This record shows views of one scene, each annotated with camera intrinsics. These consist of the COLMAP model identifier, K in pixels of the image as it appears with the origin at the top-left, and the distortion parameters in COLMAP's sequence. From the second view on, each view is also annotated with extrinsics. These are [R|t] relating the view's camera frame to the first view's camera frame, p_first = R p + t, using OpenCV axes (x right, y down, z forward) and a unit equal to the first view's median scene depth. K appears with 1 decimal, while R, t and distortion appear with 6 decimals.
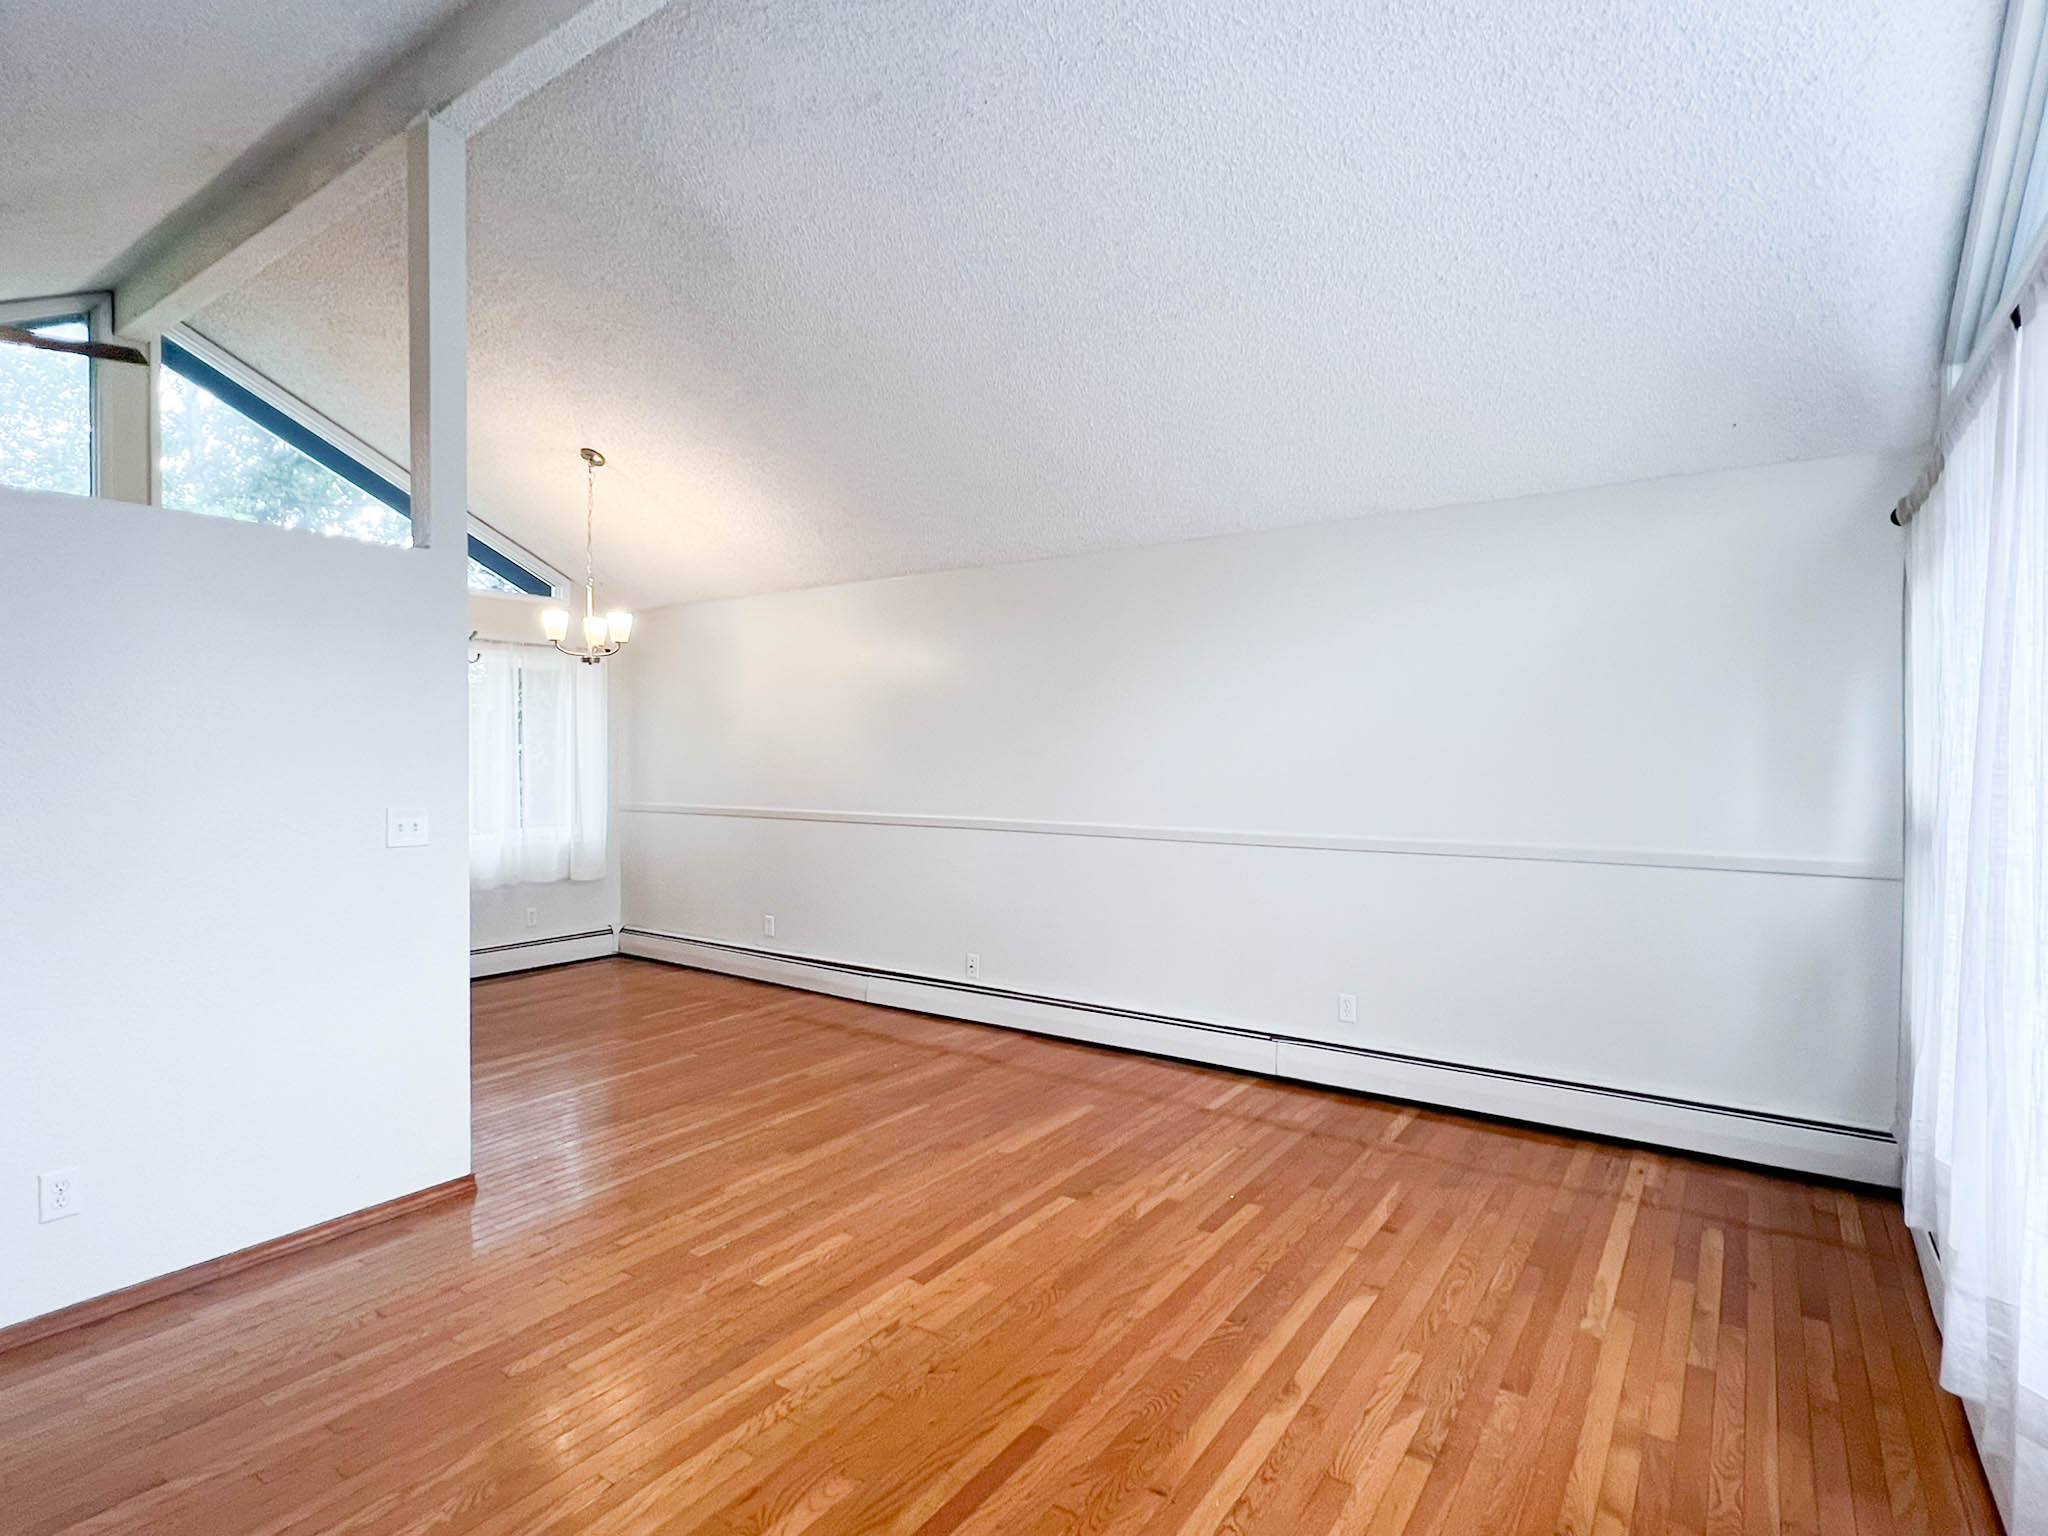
lens RADIAL K [[1035.5, 0, 1024.0], [0, 1035.5, 768.0], [0, 0, 1]] dist [0.000437, -0.000368]
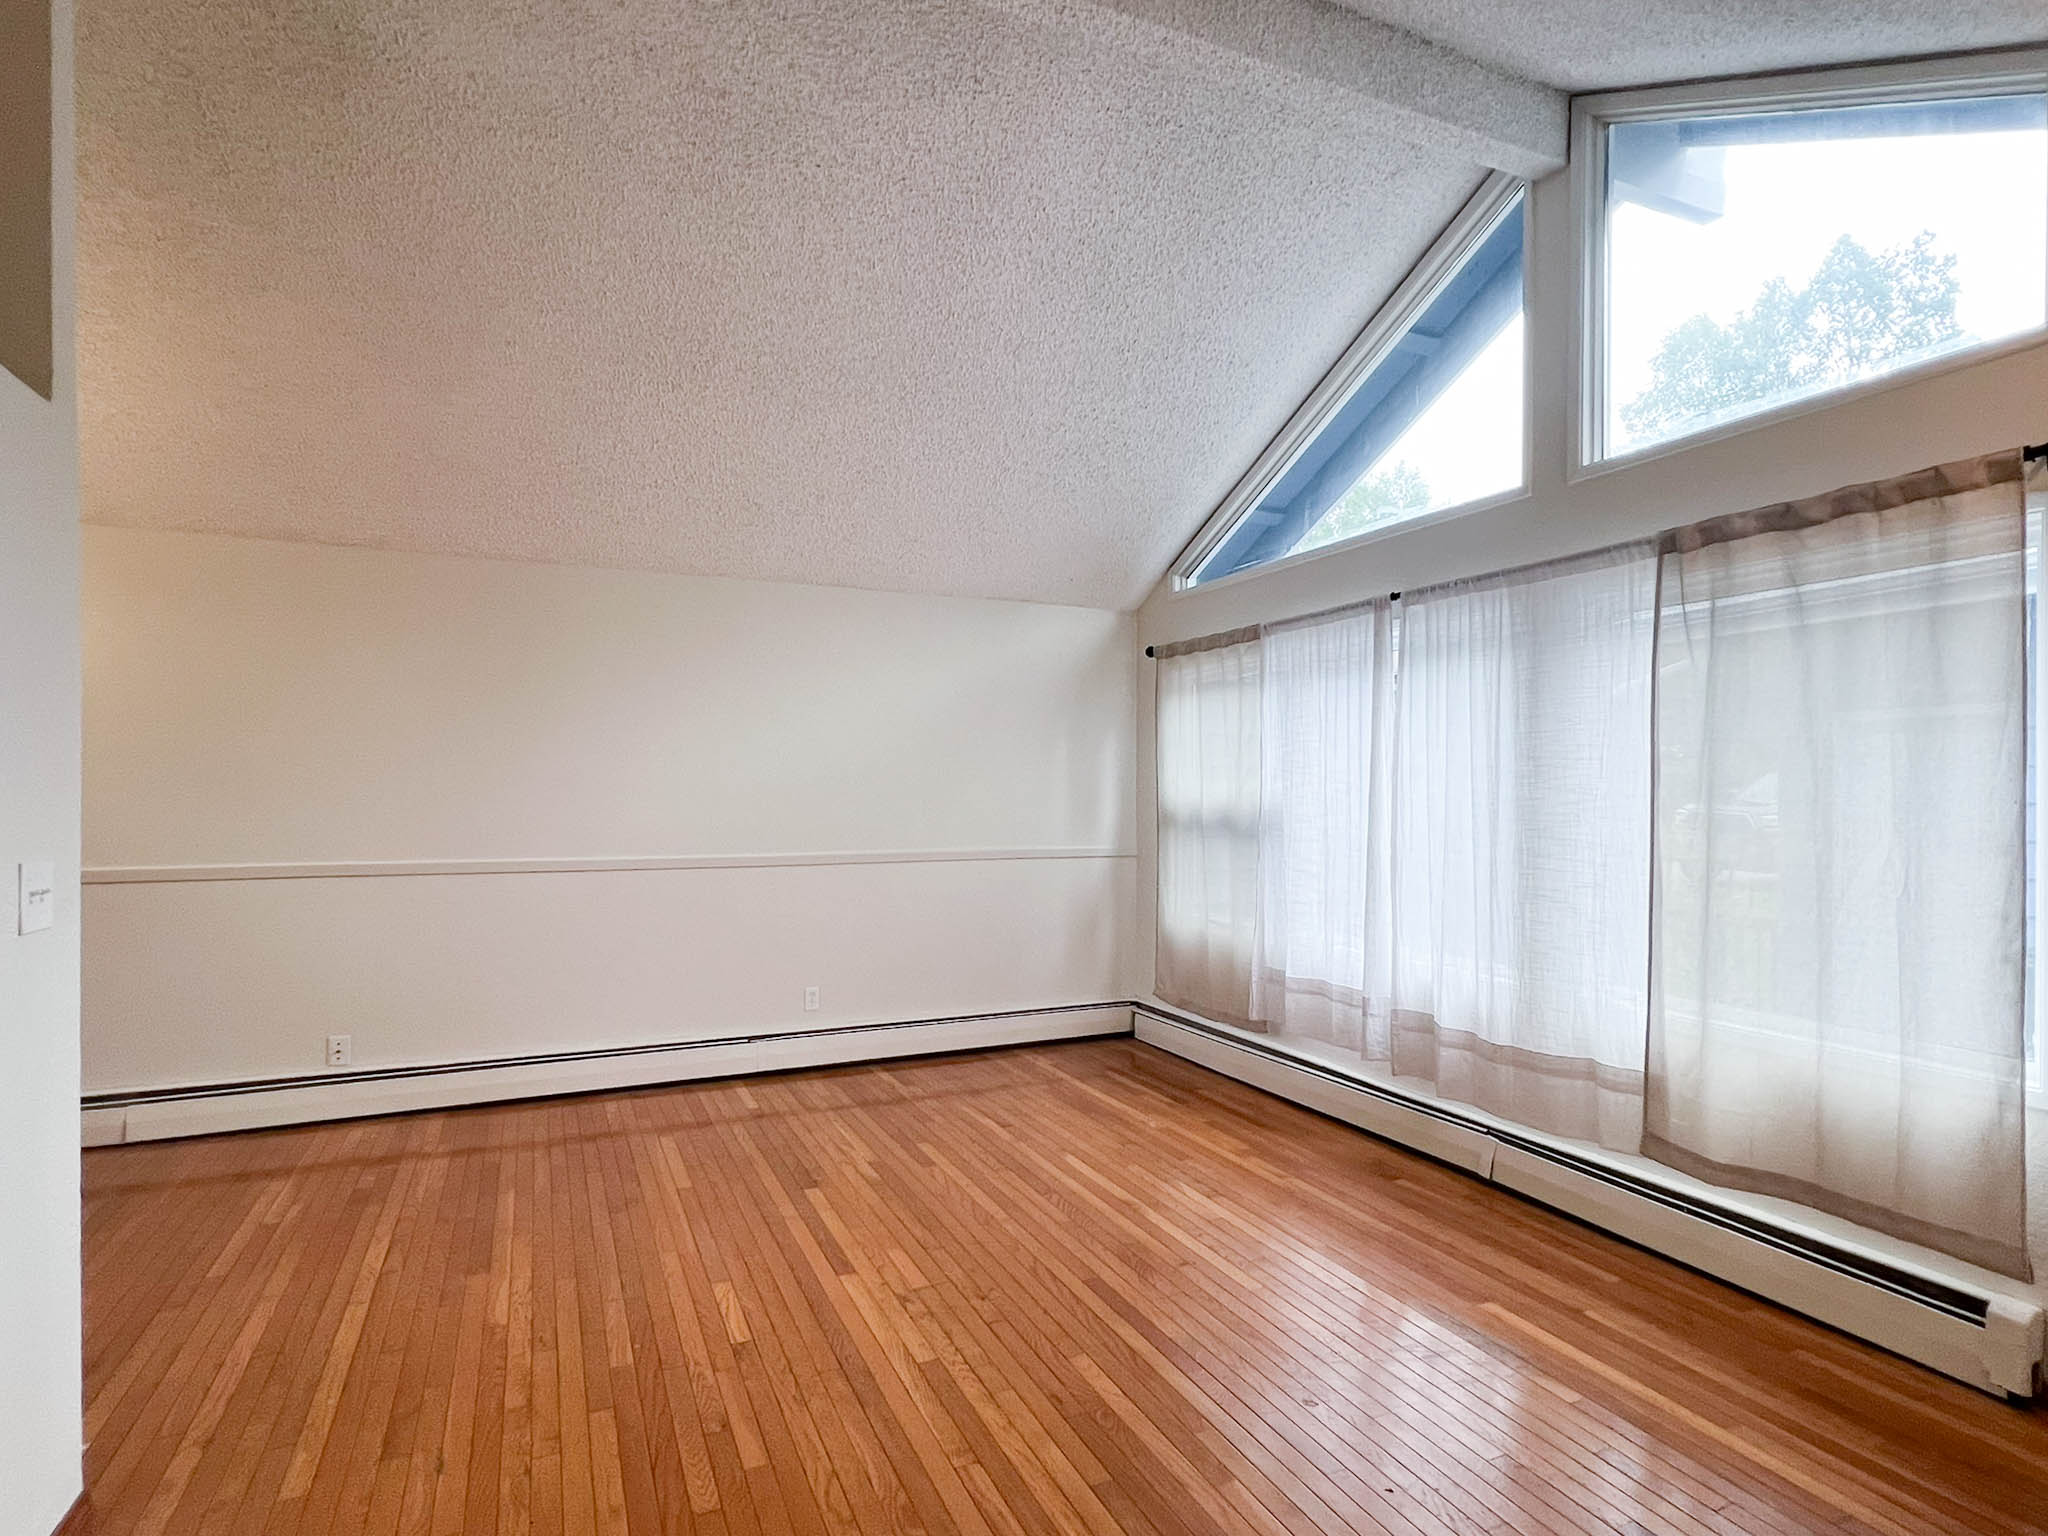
lens RADIAL K [[1054.5, 0, 1019.1], [0, 1054.5, 779.4], [0, 0, 1]] dist [-0.001811, -0.000382]
pose [[0.504836, 0.013823, 0.863105, -0.818330], [0.010417, 0.999701, -0.022104, 0.016775], [-0.863152, 0.020150, 0.504541, 0.258974]]
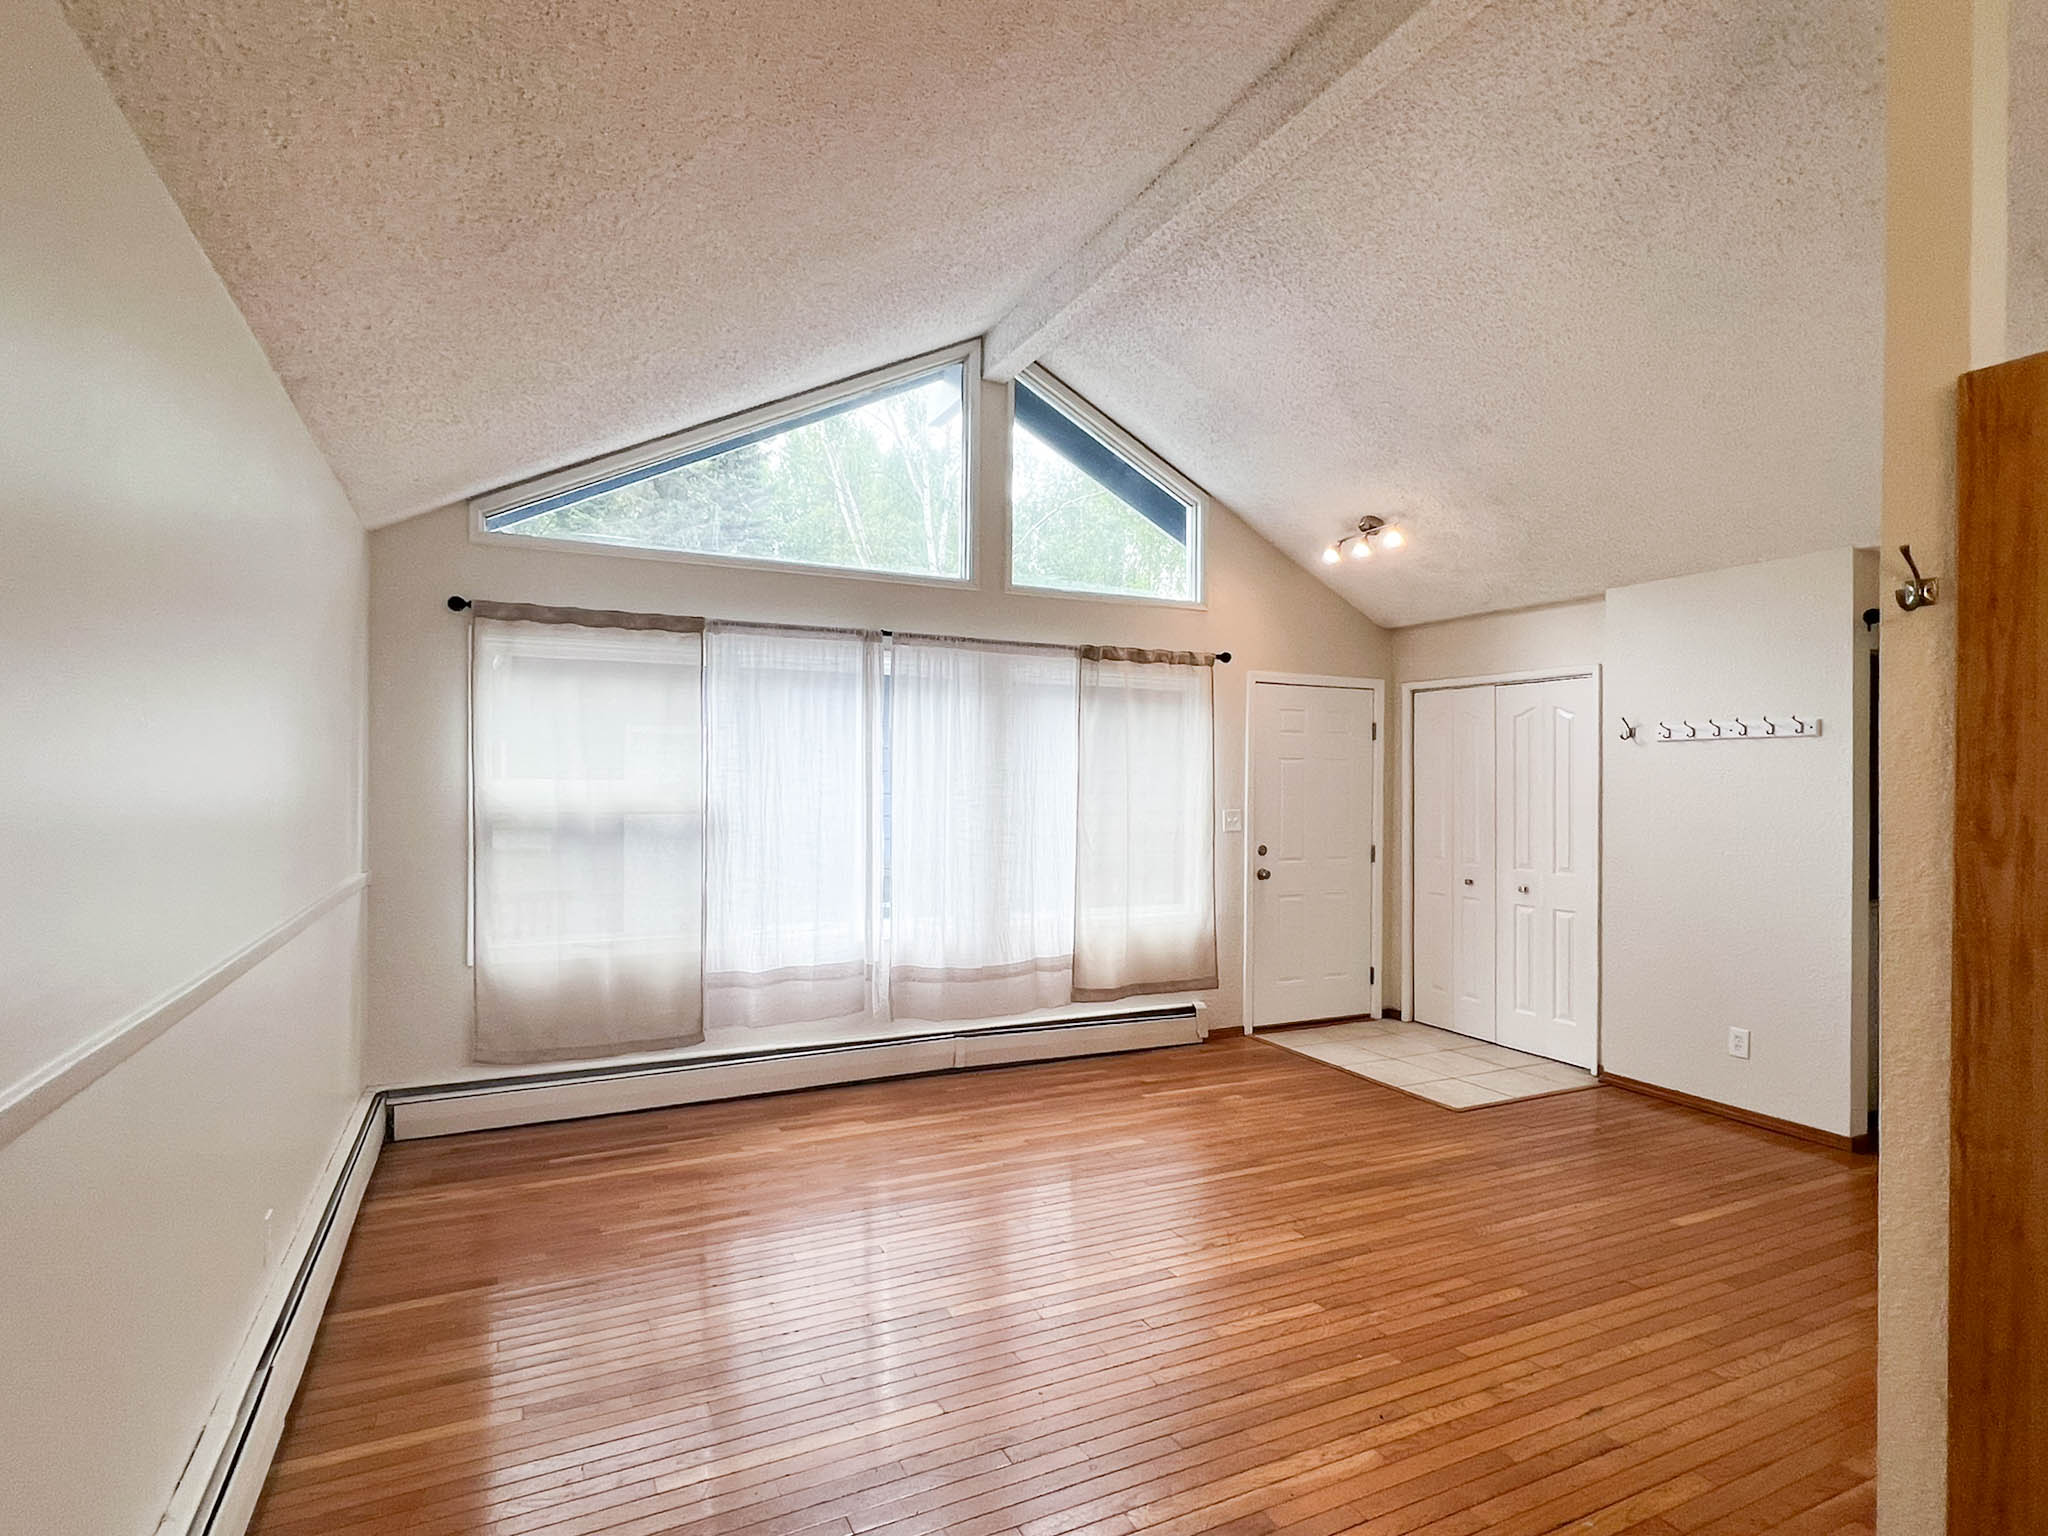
lens RADIAL K [[1054.5, 0, 1019.1], [0, 1054.5, 779.4], [0, 0, 1]] dist [-0.001811, -0.000382]
pose [[-0.872262, -0.003282, 0.489028, -0.434128], [0.003288, 0.999916, 0.012576, -0.029742], [-0.489028, 0.012577, -0.872177, 1.757111]]
